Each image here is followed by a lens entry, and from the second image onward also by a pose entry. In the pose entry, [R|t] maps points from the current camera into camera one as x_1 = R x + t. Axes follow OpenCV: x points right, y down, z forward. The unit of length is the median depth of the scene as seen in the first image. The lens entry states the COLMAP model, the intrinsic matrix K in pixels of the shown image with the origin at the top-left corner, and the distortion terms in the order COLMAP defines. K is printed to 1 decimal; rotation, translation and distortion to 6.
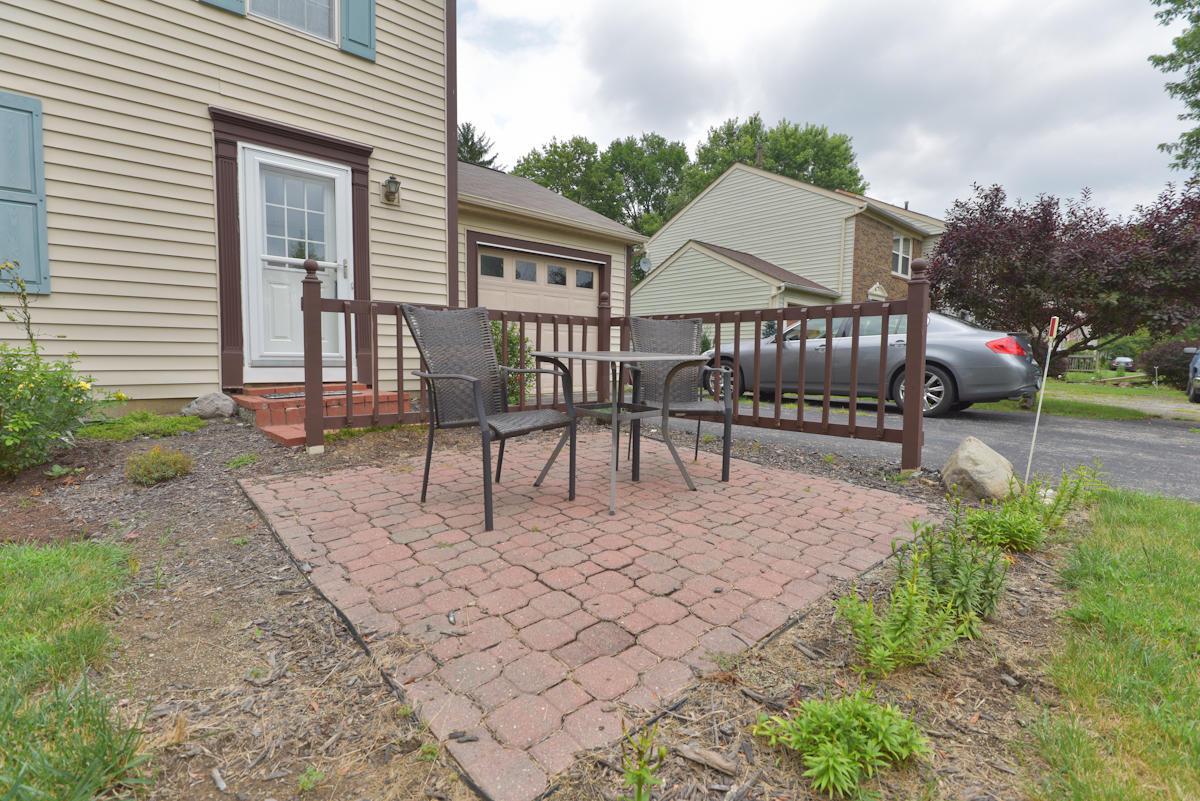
lens RADIAL K [[538.1, 0, 602.5], [0, 538.1, 404.7], [0, 0, 1]] dist [-0.019764, -0.000557]
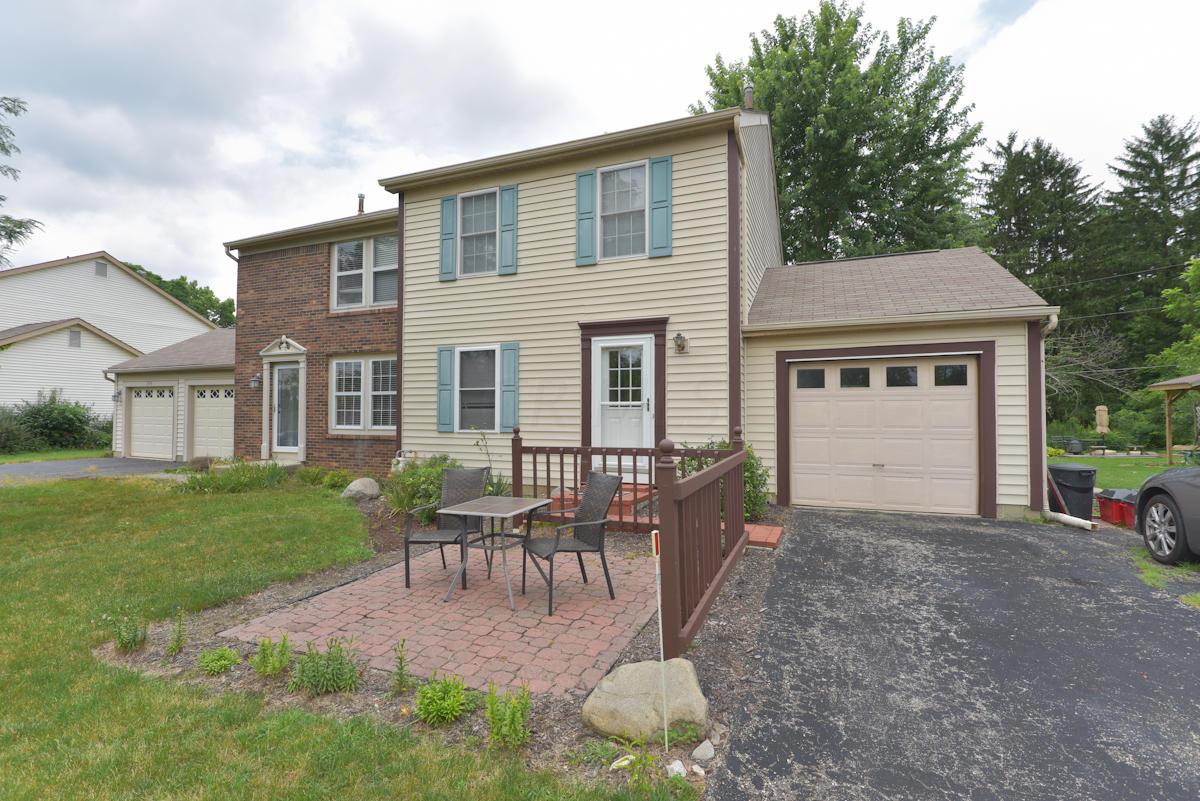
lens RADIAL K [[538.1, 0, 602.5], [0, 538.1, 404.7], [0, 0, 1]] dist [-0.019764, -0.000557]
pose [[0.437357, -0.033523, -0.898663, 0.868908], [-0.075046, 0.994459, -0.073620, -0.161402], [0.896151, 0.099640, 0.432418, 0.312708]]
